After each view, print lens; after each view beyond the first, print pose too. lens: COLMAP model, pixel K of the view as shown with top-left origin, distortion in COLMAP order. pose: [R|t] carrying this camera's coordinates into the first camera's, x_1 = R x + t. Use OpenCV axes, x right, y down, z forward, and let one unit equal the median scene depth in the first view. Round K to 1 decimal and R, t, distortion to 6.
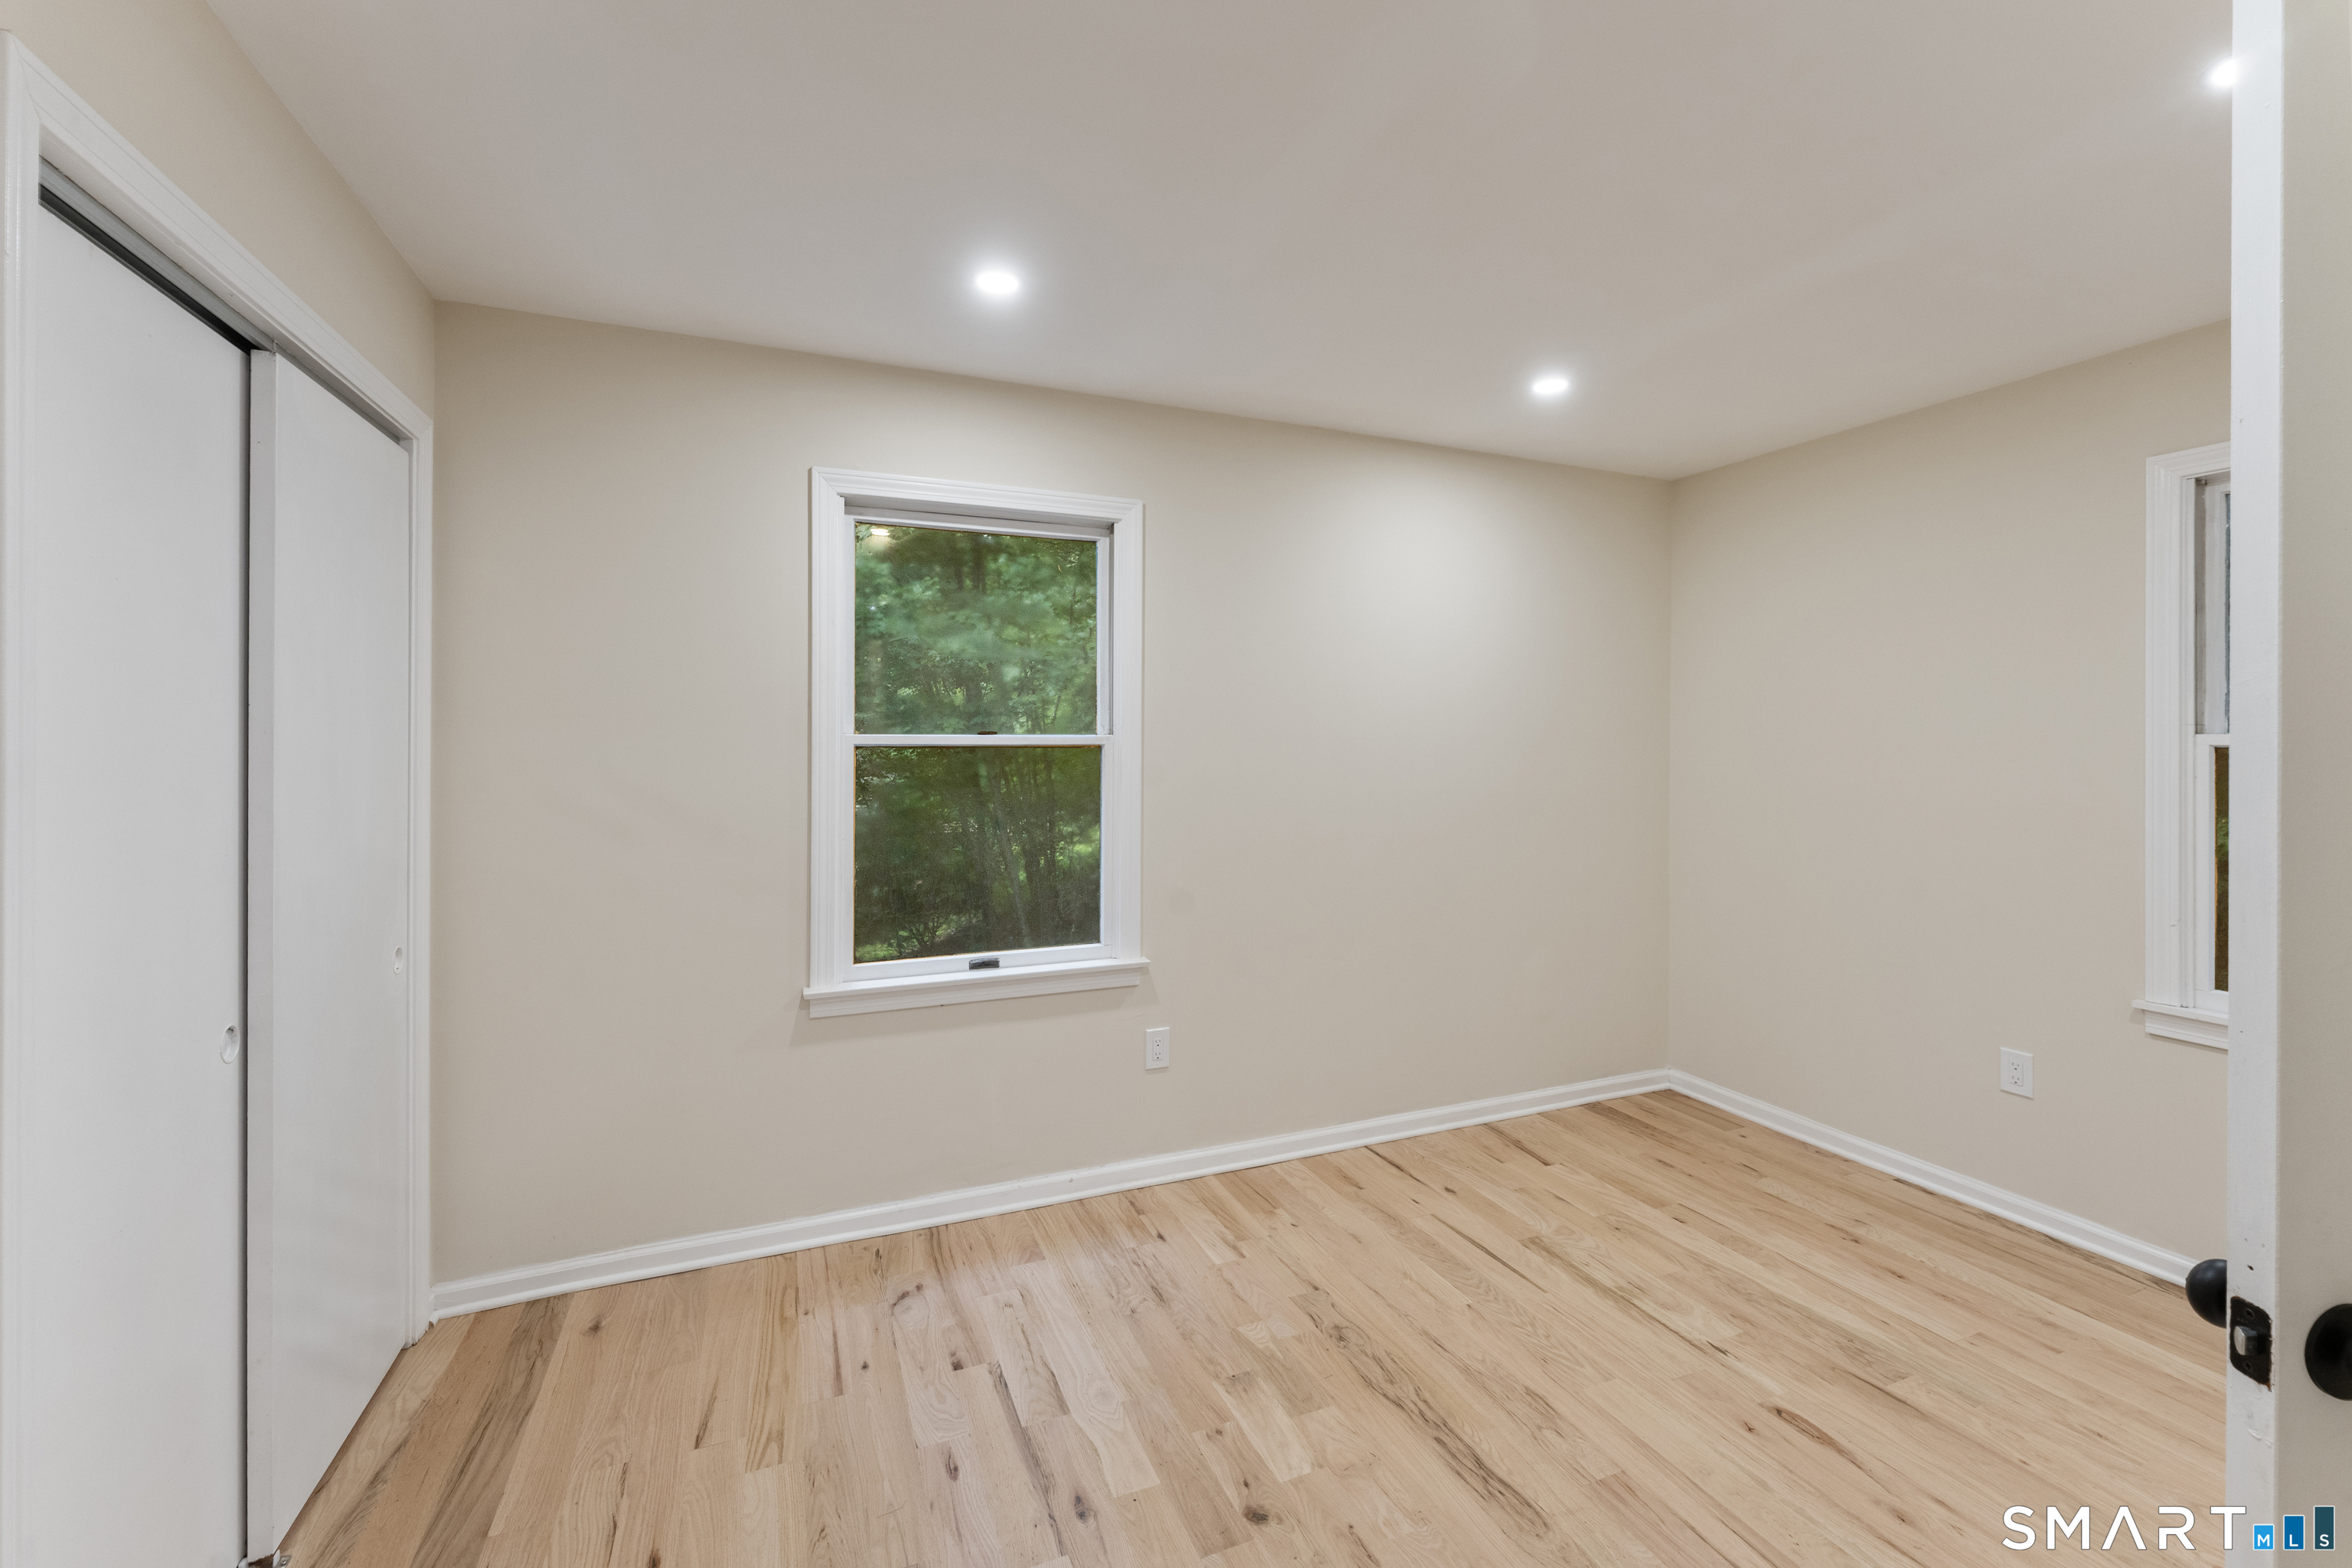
lens RADIAL K [[992.0, 0, 1177.8], [0, 992.0, 751.7], [0, 0, 1]] dist [0.001648, 0.000264]
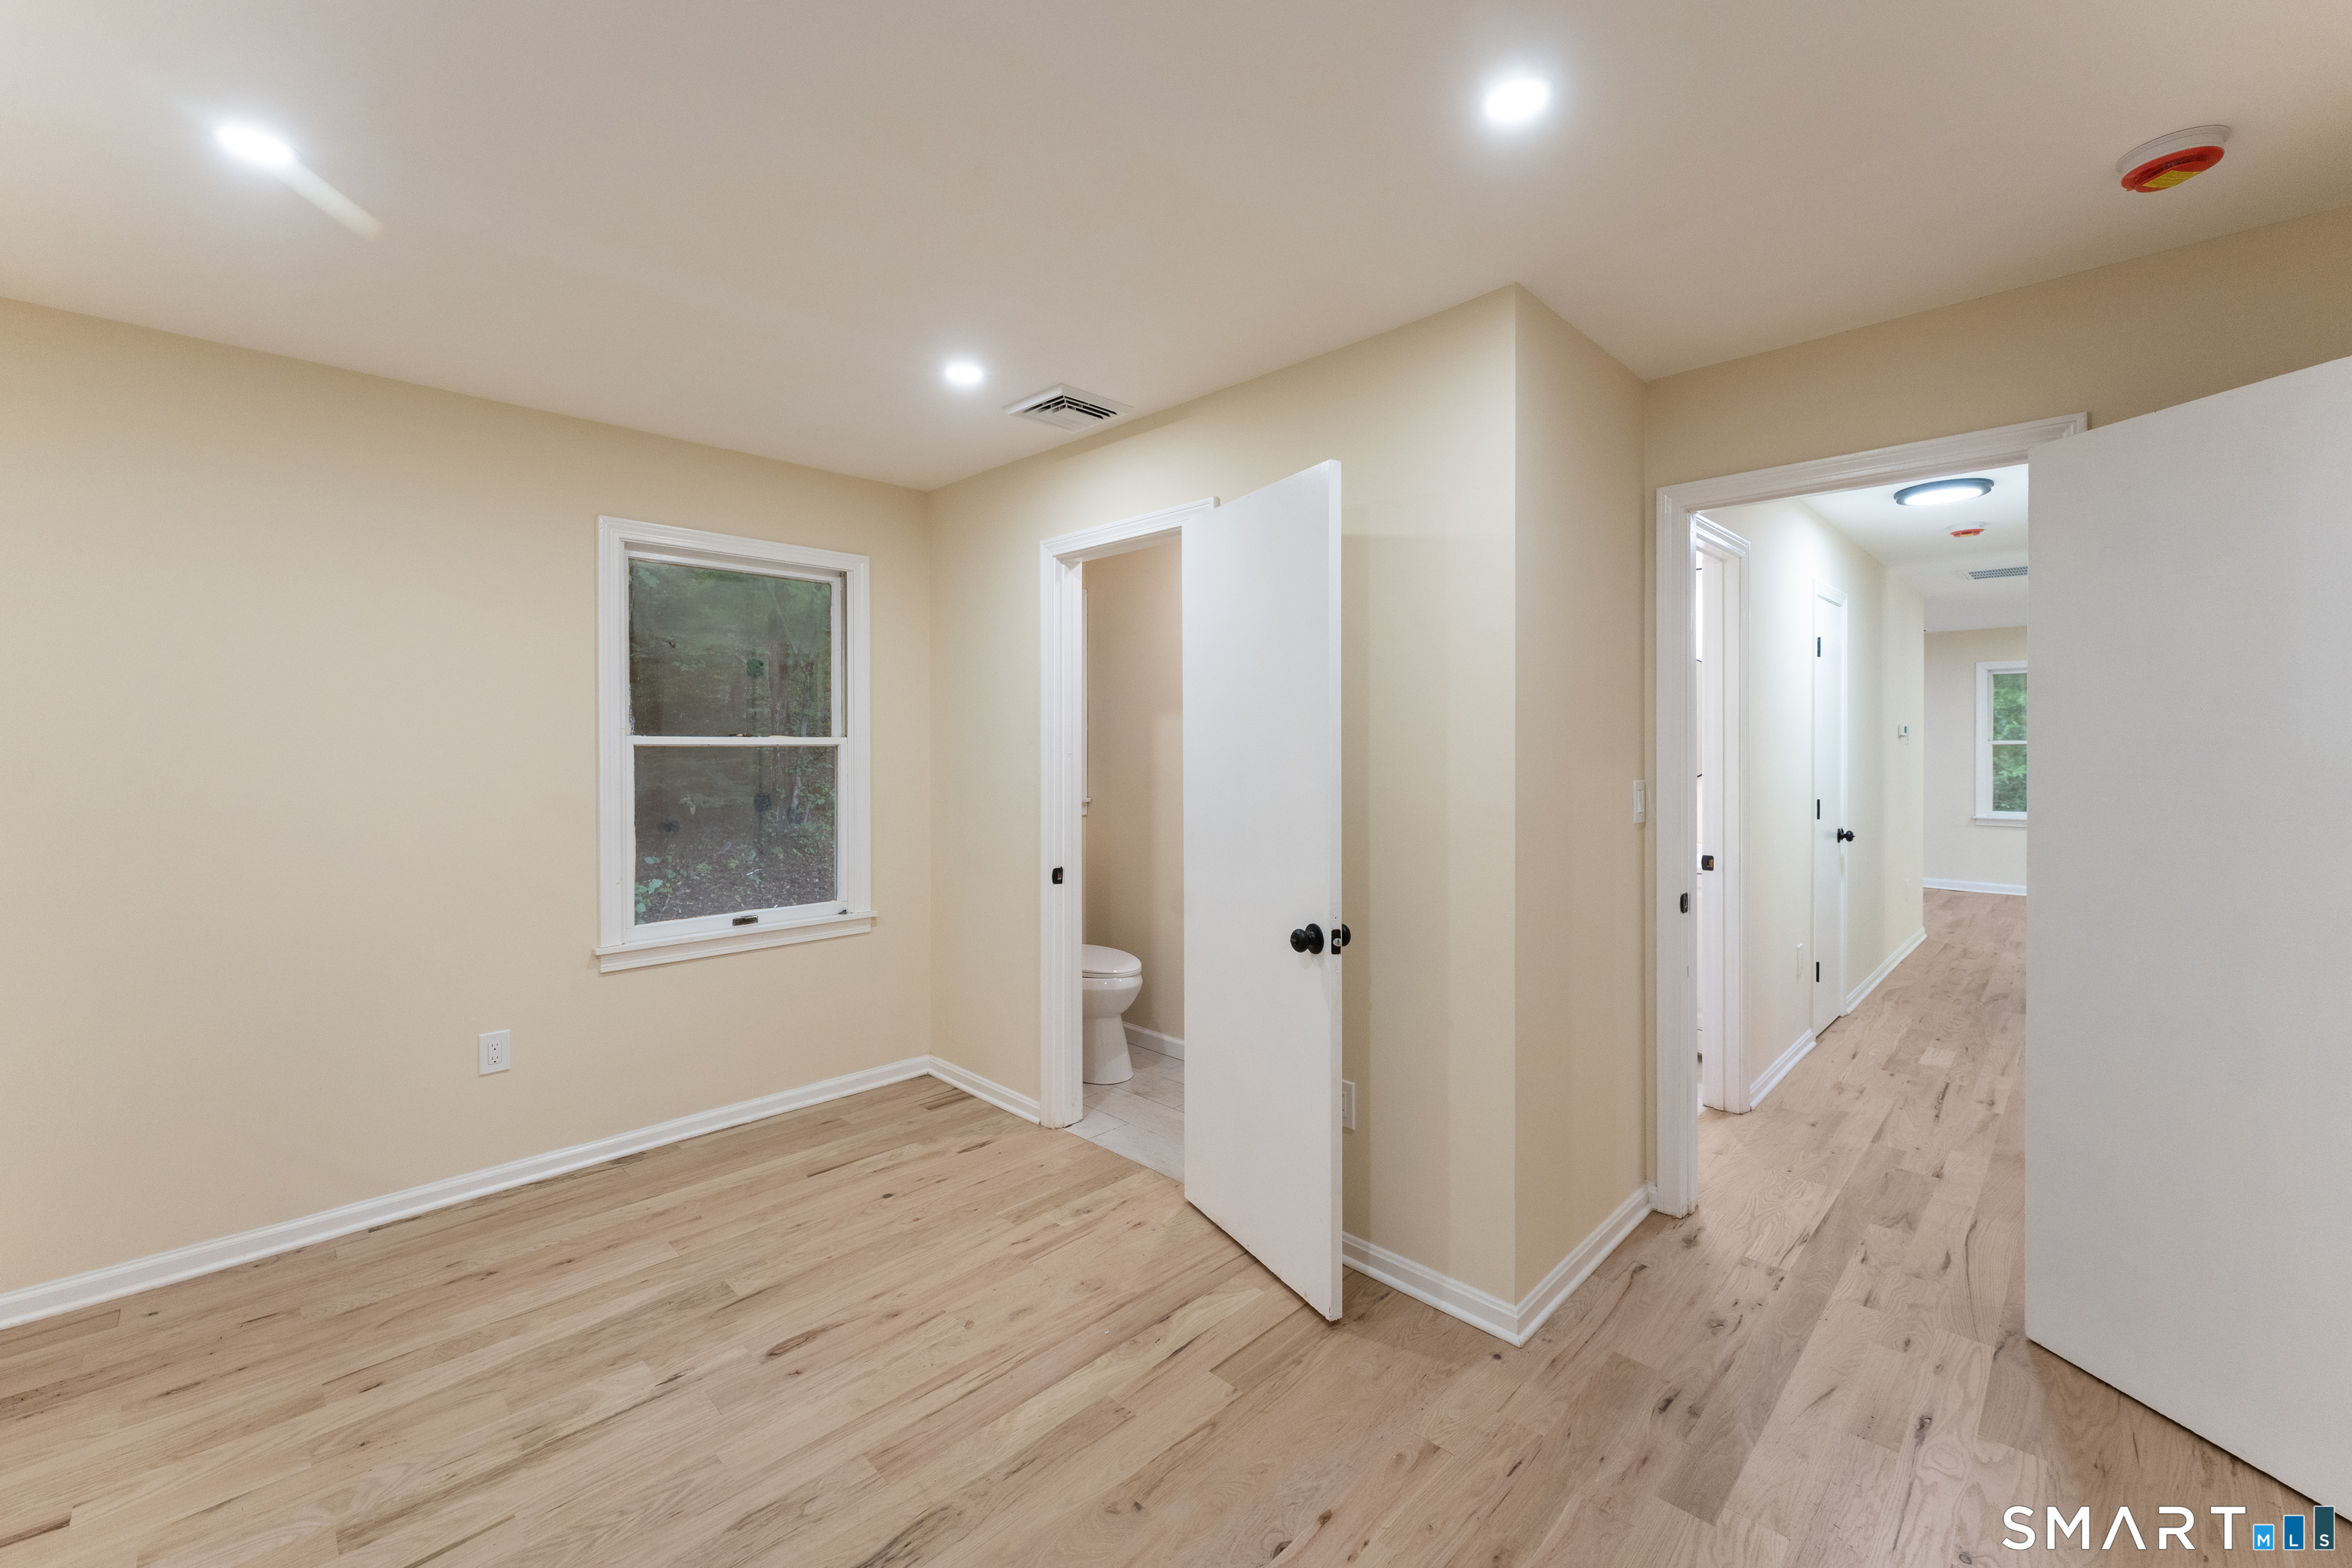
lens RADIAL K [[961.4, 0, 1185.7], [0, 961.4, 753.0], [0, 0, 1]] dist [0.000758, 0.000081]
pose [[-0.405389, -0.008470, 0.914105, -0.437375], [0.008666, 0.999877, 0.013108, -0.005150], [-0.914103, 0.013235, -0.405266, 0.814543]]
